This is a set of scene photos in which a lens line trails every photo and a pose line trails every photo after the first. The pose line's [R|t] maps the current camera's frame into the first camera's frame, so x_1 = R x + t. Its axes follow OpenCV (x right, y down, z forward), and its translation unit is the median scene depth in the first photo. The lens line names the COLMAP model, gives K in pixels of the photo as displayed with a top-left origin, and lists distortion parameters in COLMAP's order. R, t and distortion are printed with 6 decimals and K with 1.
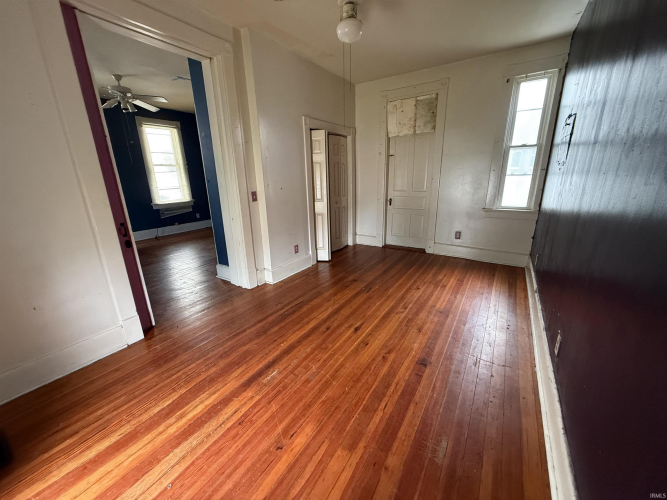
lens RADIAL K [[266.2, 0, 334.4], [0, 266.2, 250.1], [0, 0, 1]] dist [0.002209, -0.000240]
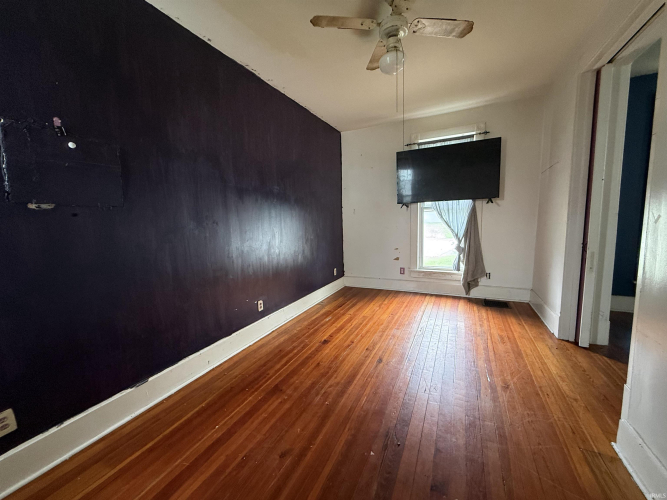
lens RADIAL K [[266.2, 0, 332.3], [0, 266.2, 248.6], [0, 0, 1]] dist [0.002209, -0.000240]
pose [[-0.991510, 0.070588, -0.109201, 0.438659], [0.020512, 0.914216, 0.404708, -0.637772], [0.128401, 0.399032, -0.907902, 2.203012]]
